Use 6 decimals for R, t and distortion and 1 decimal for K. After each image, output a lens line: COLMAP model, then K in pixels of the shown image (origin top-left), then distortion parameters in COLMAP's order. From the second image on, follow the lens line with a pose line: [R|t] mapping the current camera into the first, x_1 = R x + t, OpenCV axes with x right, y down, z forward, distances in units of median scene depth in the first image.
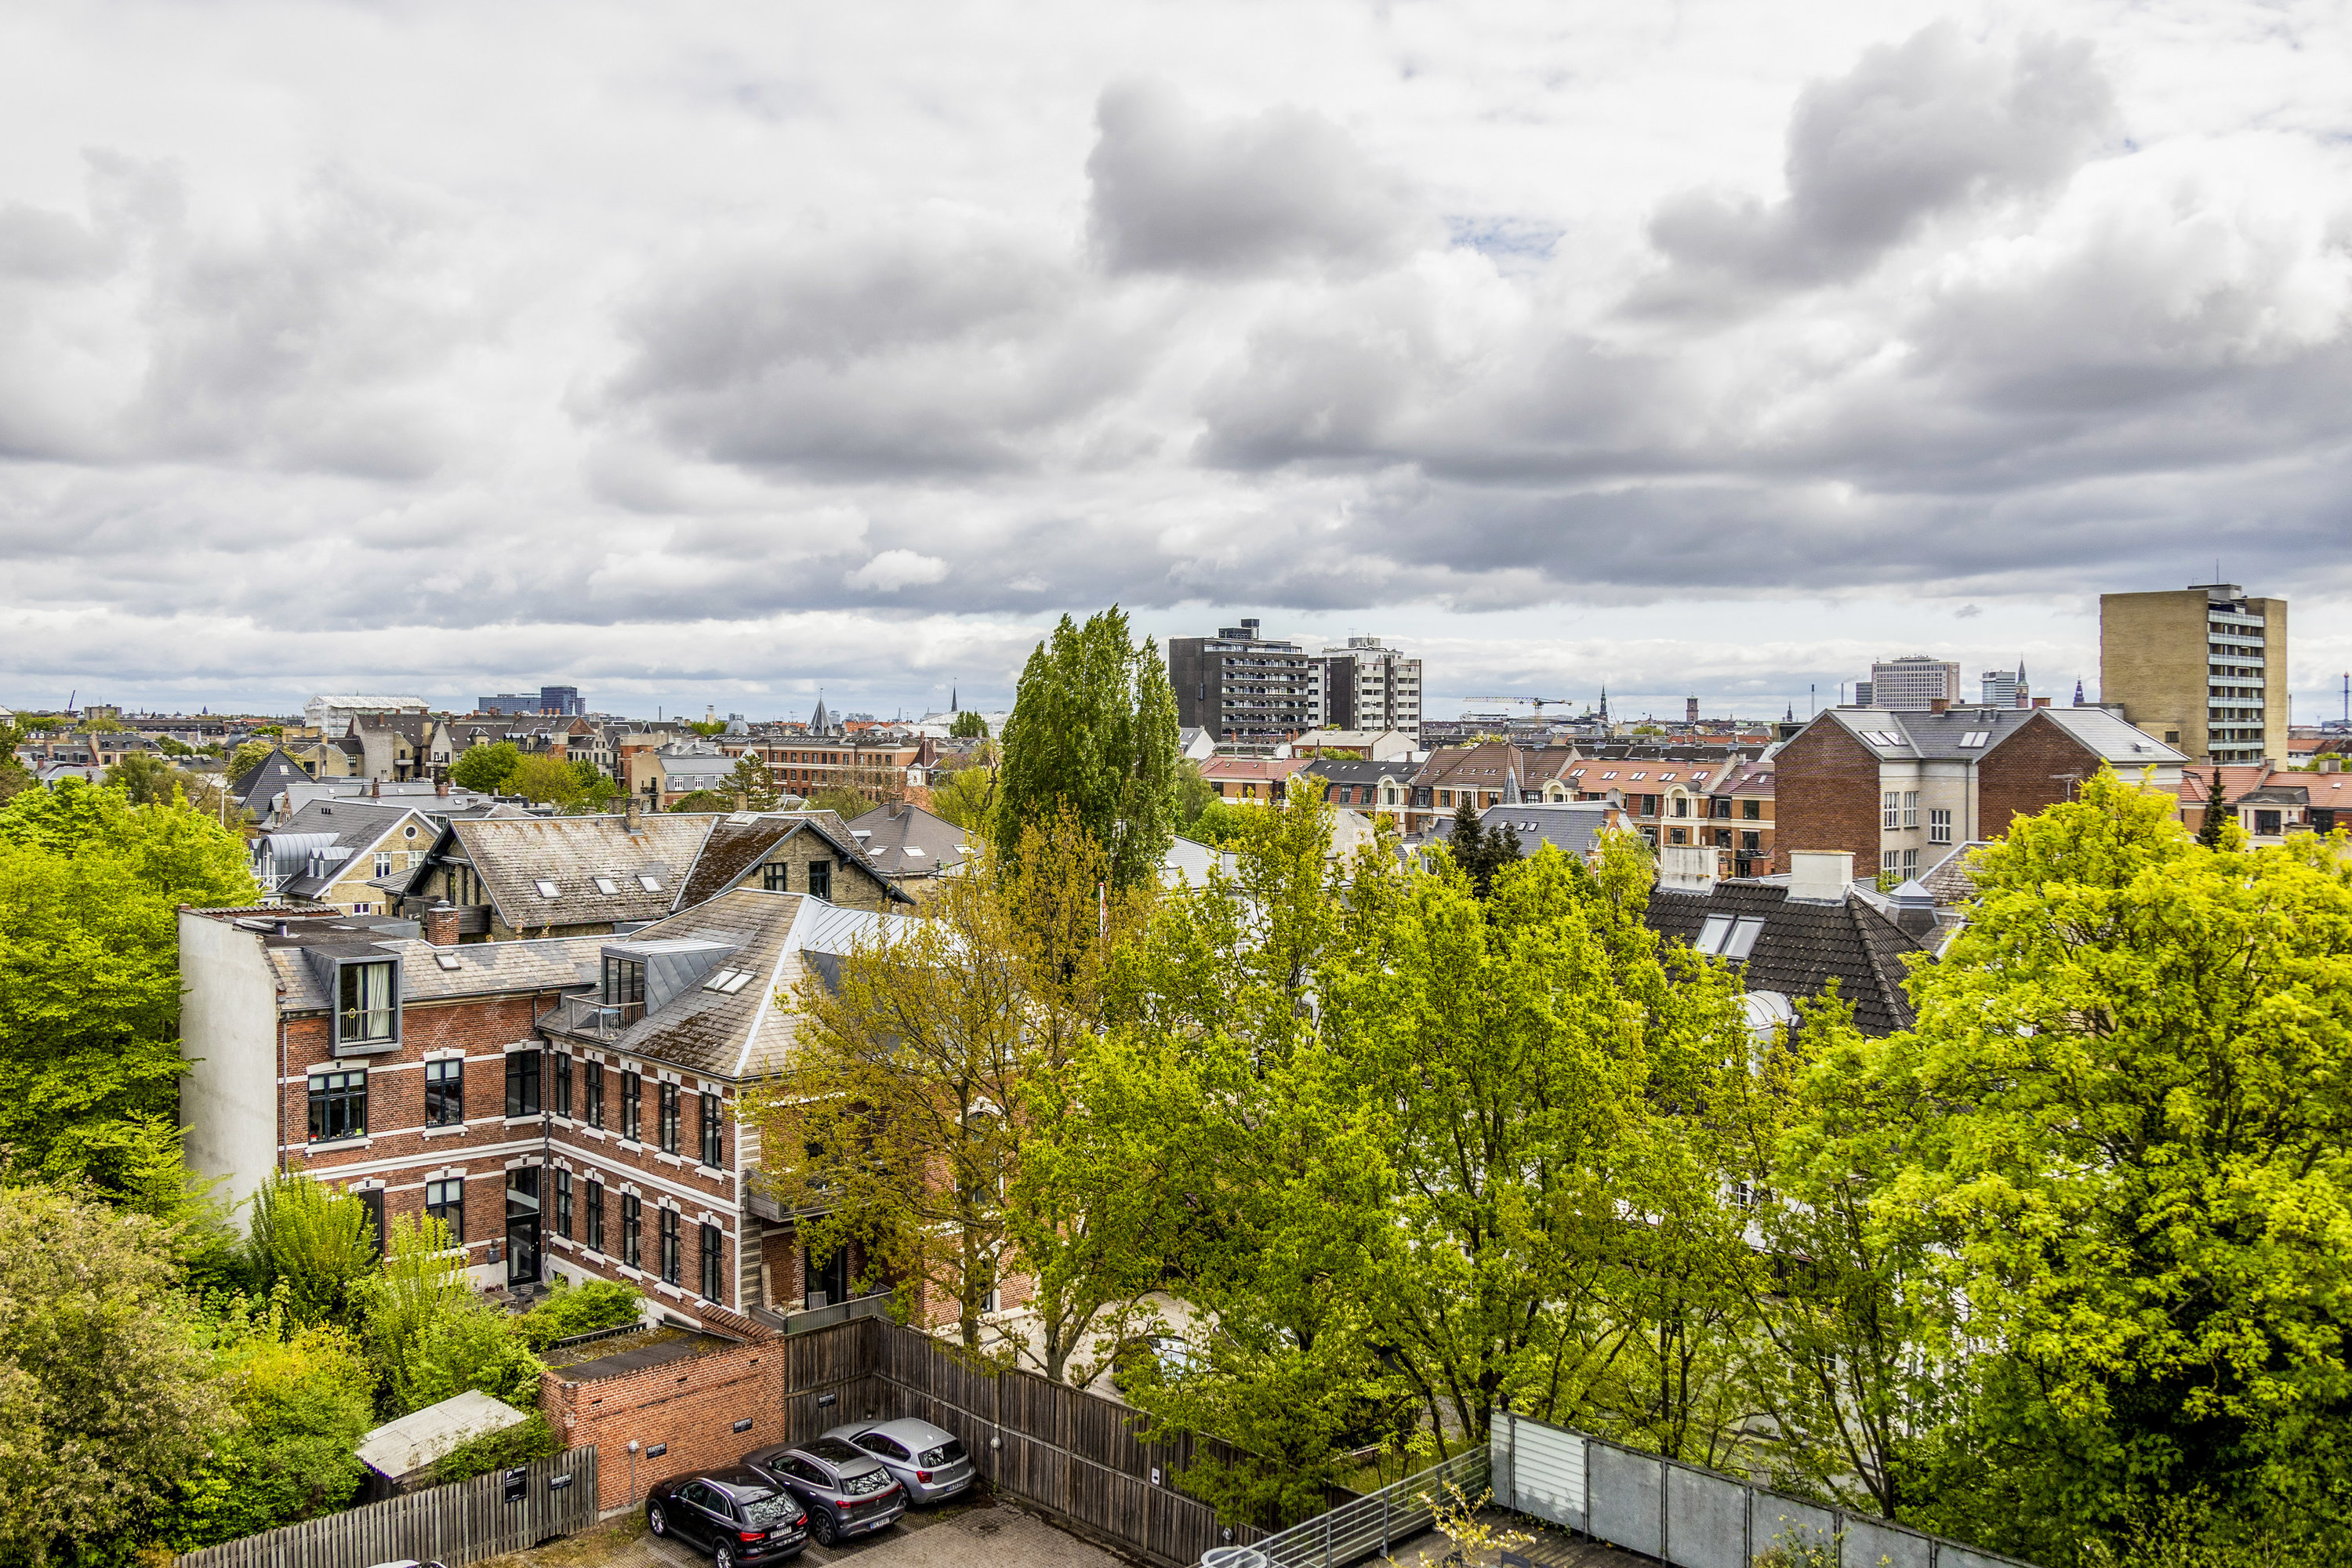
lens RADIAL K [[1944.6, 0, 1177.1], [0, 1944.6, 772.3], [0, 0, 1]] dist [-0.007100, -0.009818]
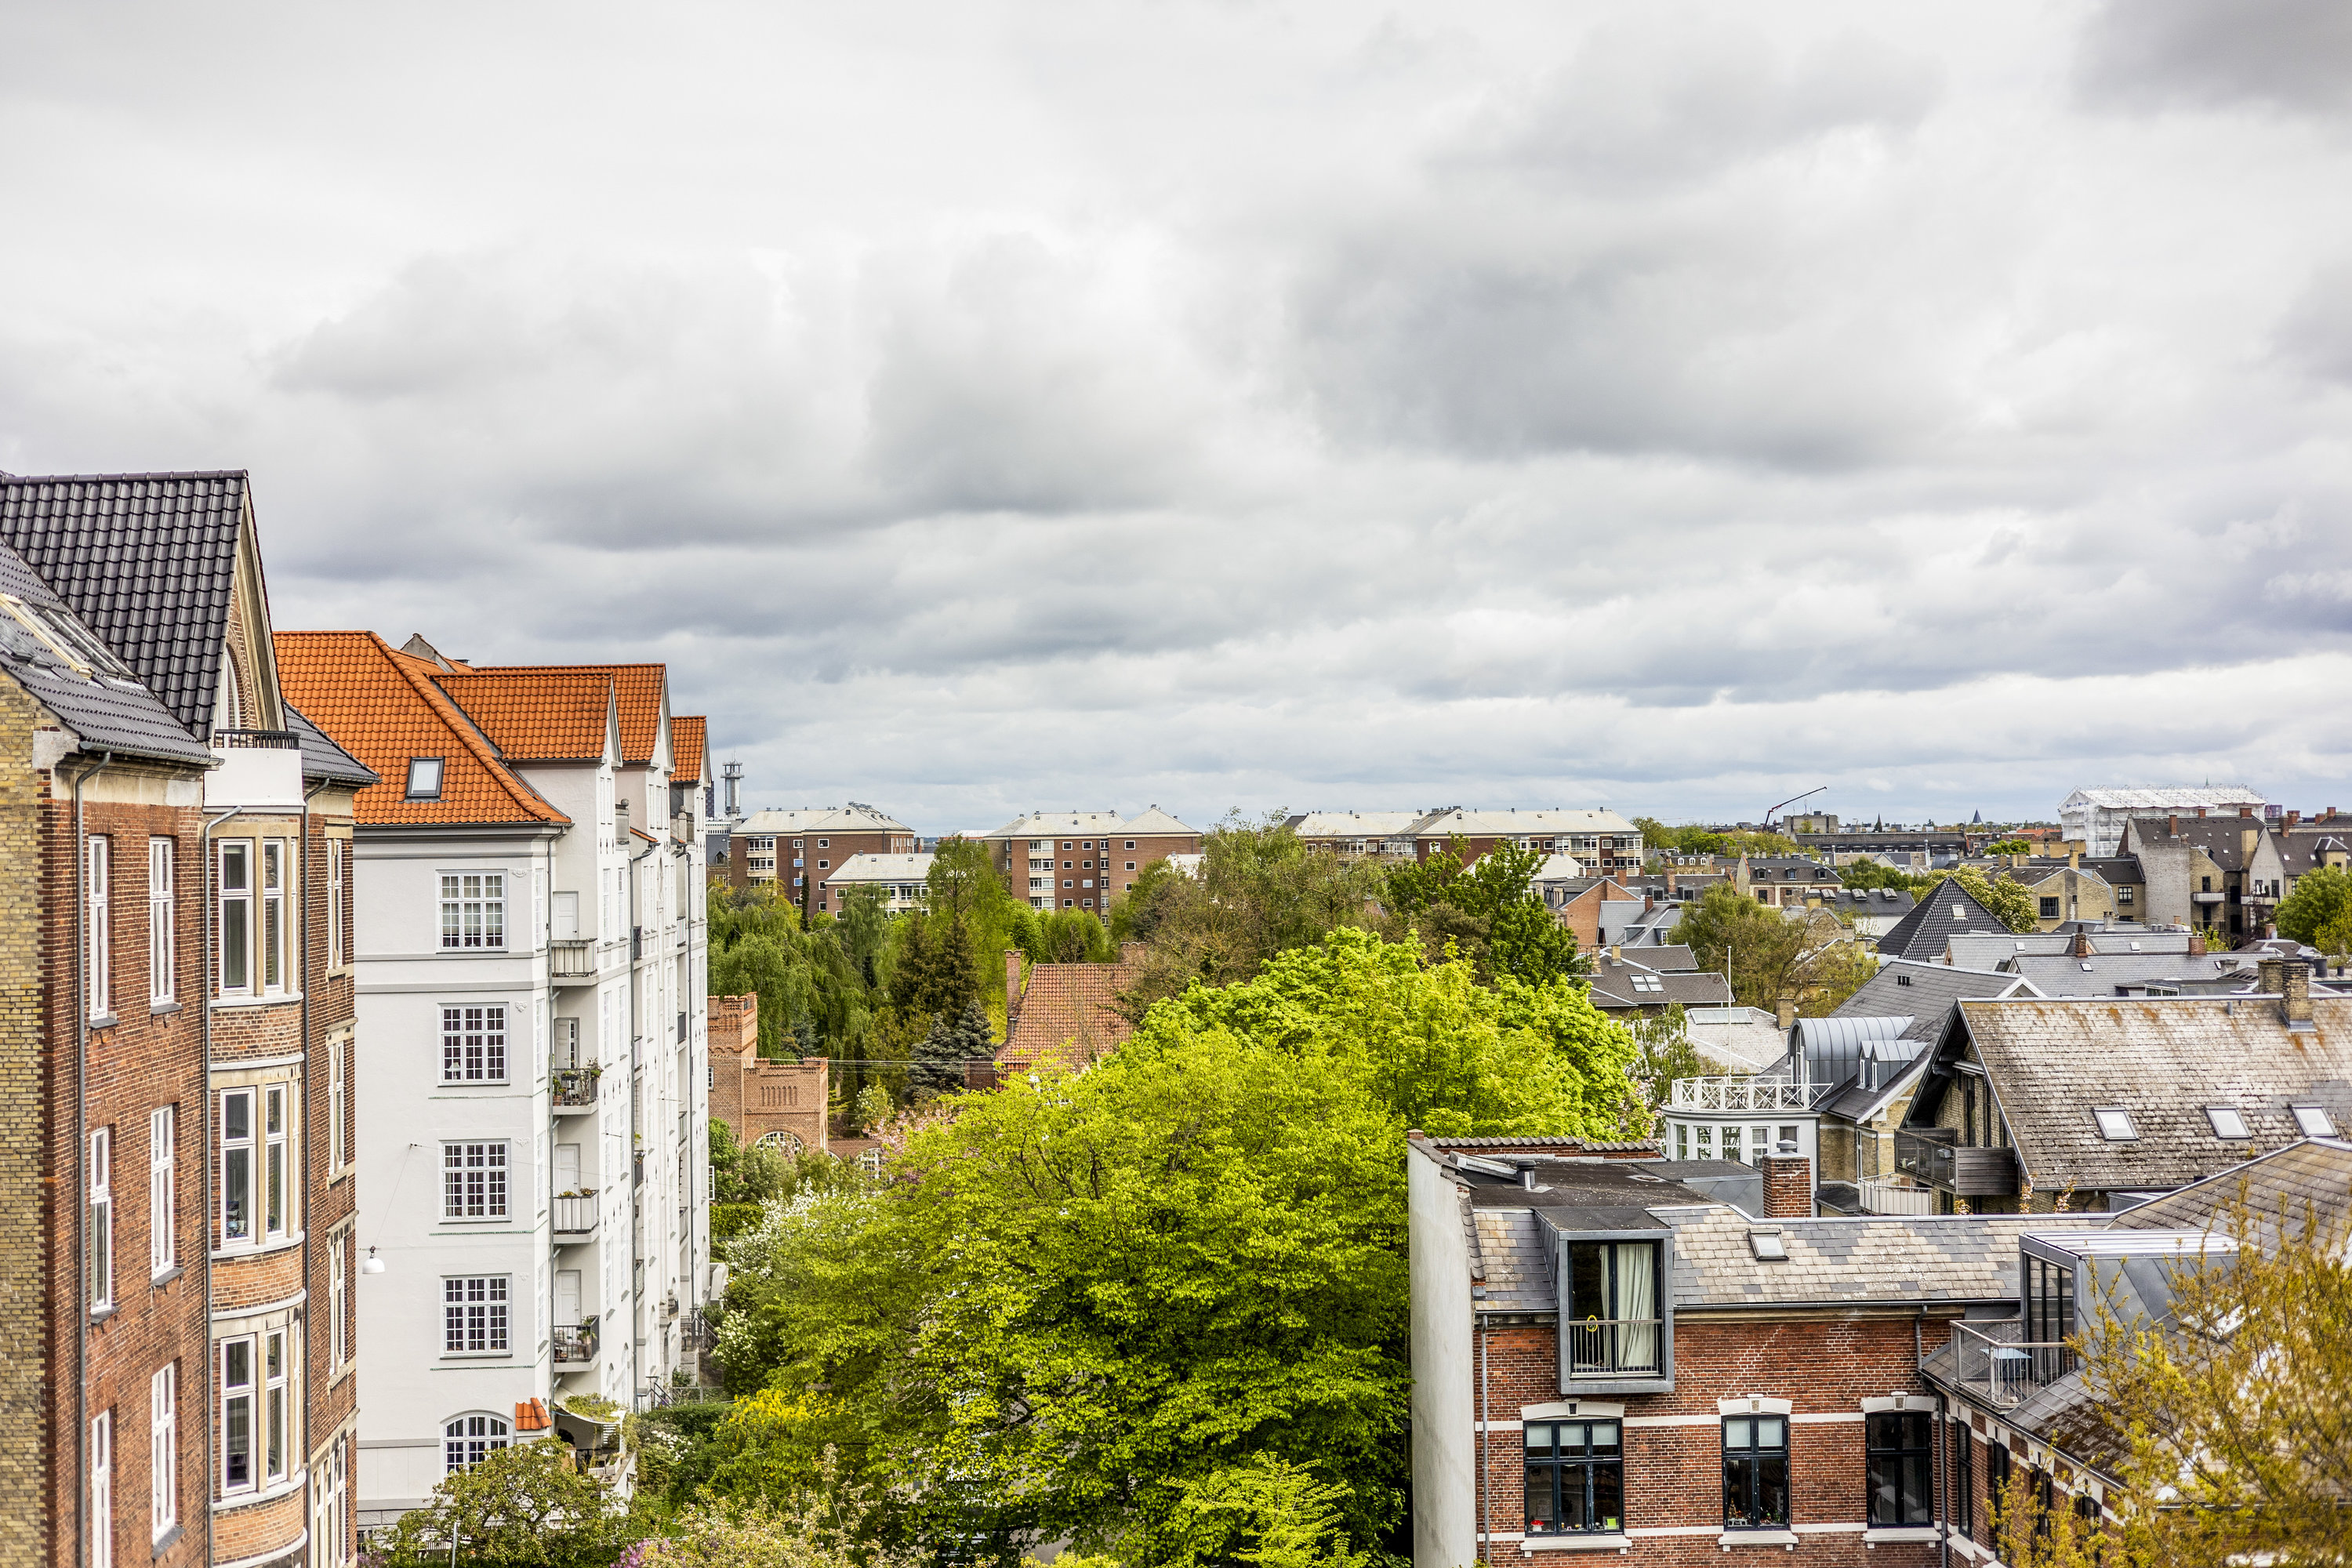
lens RADIAL K [[3319.3, 0, 1176.5], [0, 3319.3, 789.3], [0, 0, 1]] dist [0.054845, 0.000000]
pose [[0.777293, -0.028932, -0.628474, 0.124862], [0.005664, 0.999223, -0.038995, -0.002075], [0.629114, 0.026751, 0.776853, 0.107984]]
